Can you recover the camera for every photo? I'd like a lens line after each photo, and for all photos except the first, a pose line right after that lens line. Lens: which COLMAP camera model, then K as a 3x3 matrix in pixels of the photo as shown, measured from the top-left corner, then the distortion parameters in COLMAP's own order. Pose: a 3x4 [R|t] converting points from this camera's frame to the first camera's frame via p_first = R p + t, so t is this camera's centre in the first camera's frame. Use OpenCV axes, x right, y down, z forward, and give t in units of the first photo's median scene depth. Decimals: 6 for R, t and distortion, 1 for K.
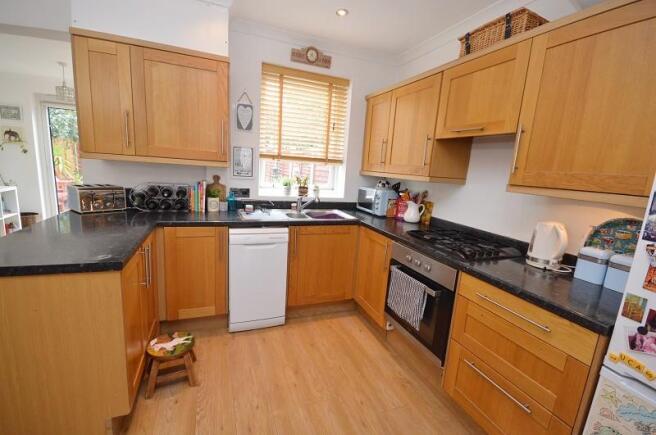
lens RADIAL K [[290.5, 0, 331.8], [0, 290.5, 221.9], [0, 0, 1]] dist [-0.006806, -0.002666]
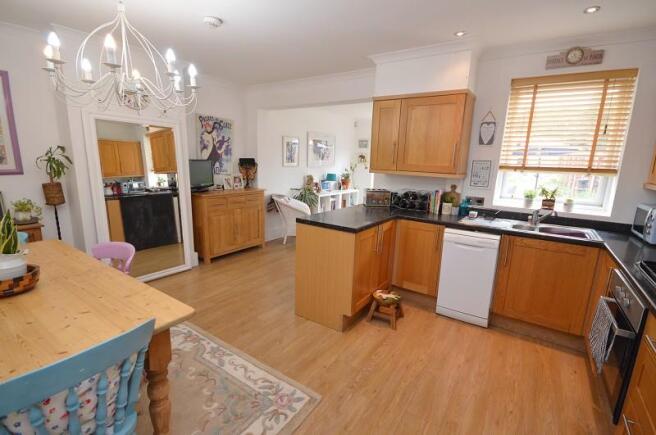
lens RADIAL K [[304.2, 0, 330.5], [0, 304.2, 221.8], [0, 0, 1]] dist [0.004832, -0.002174]
pose [[0.558638, 0.117362, -0.821066, 0.372804], [-0.153764, 0.987432, 0.036524, 0.022921], [0.815034, 0.105847, 0.569663, -0.120150]]
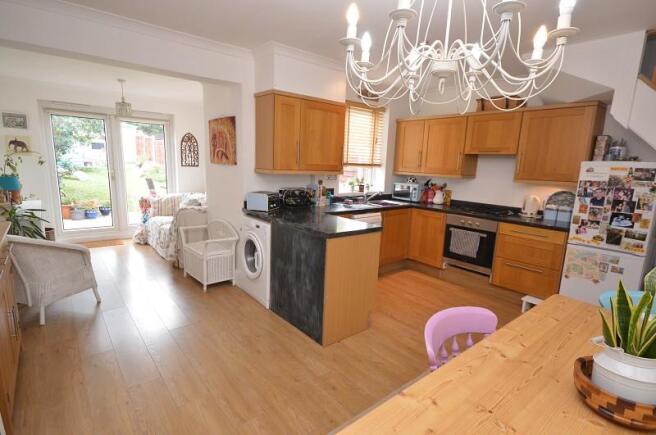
lens RADIAL K [[333.0, 0, 327.1], [0, 333.0, 220.6], [0, 0, 1]] dist [0.004559, 0.001093]
pose [[0.951713, -0.085588, 0.294818, -0.873209], [0.084870, 0.996275, 0.015255, 0.012773], [-0.295025, 0.010503, 0.955432, -0.556175]]
